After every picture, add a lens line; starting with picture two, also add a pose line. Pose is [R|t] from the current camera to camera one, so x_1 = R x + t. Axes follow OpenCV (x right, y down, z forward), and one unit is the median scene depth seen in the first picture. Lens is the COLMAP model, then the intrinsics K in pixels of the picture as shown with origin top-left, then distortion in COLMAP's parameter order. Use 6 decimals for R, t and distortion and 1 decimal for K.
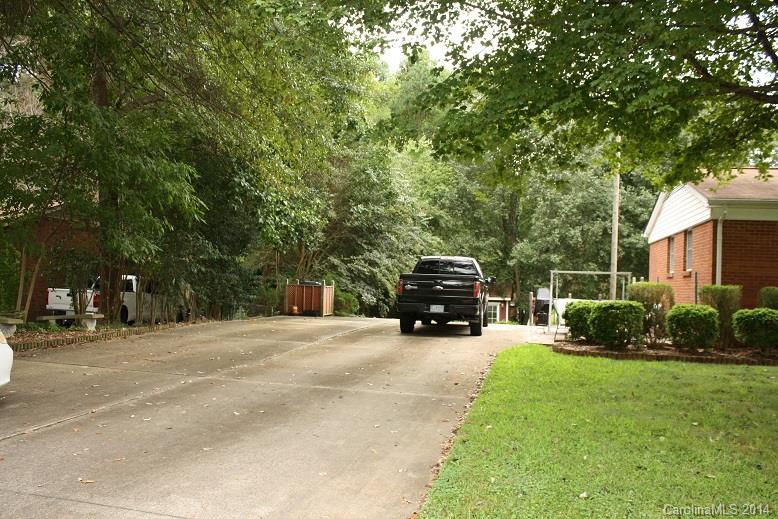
lens RADIAL K [[664.2, 0, 391.8], [0, 664.2, 262.9], [0, 0, 1]] dist [-0.115442, 0.063779]
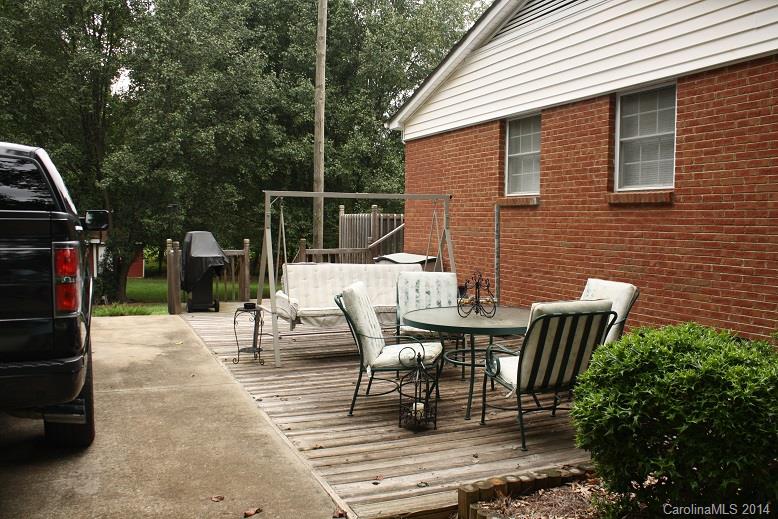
lens RADIAL K [[664.2, 0, 388.1], [0, 664.2, 265.8], [0, 0, 1]] dist [-0.115442, 0.063779]
pose [[0.812102, -0.063935, 0.580002, 0.060737], [-0.002919, 0.993522, 0.113605, 0.008849], [-0.583508, -0.093952, 0.806654, 0.514627]]
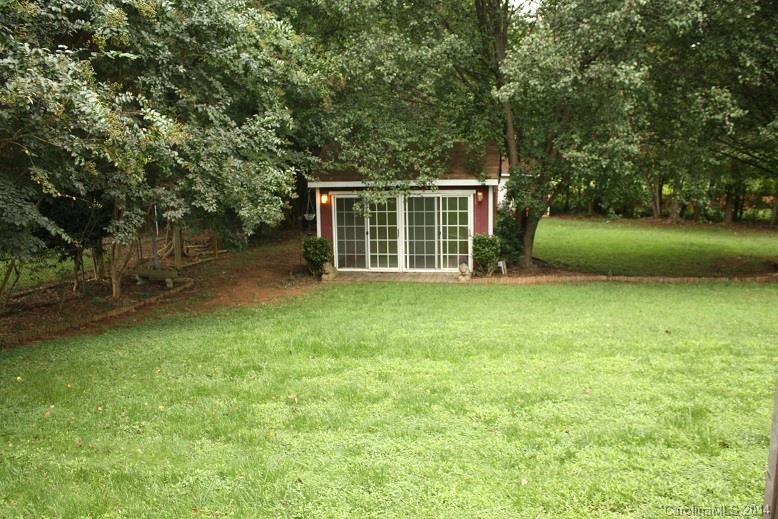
lens RADIAL K [[664.2, 0, 388.2], [0, 664.2, 256.0], [0, 0, 1]] dist [-0.115442, 0.063779]
pose [[0.998415, -0.048593, 0.028394, 0.147919], [0.041974, 0.978994, 0.199520, 0.018592], [-0.037493, -0.198012, 0.979482, 0.907608]]
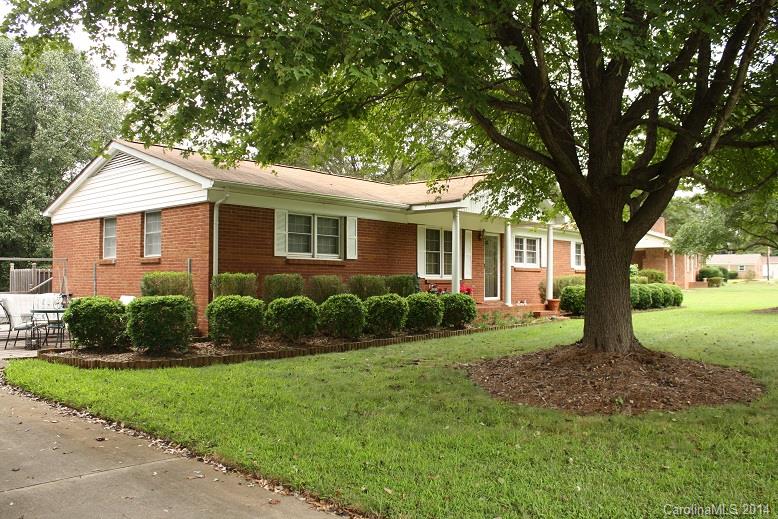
lens RADIAL K [[664.2, 0, 388.0], [0, 664.2, 276.0], [0, 0, 1]] dist [-0.115442, 0.063779]
pose [[0.484551, -0.026400, 0.874365, -0.121942], [-0.015064, 0.999144, 0.038515, -0.001041], [-0.874633, -0.031834, 0.483739, 0.185136]]
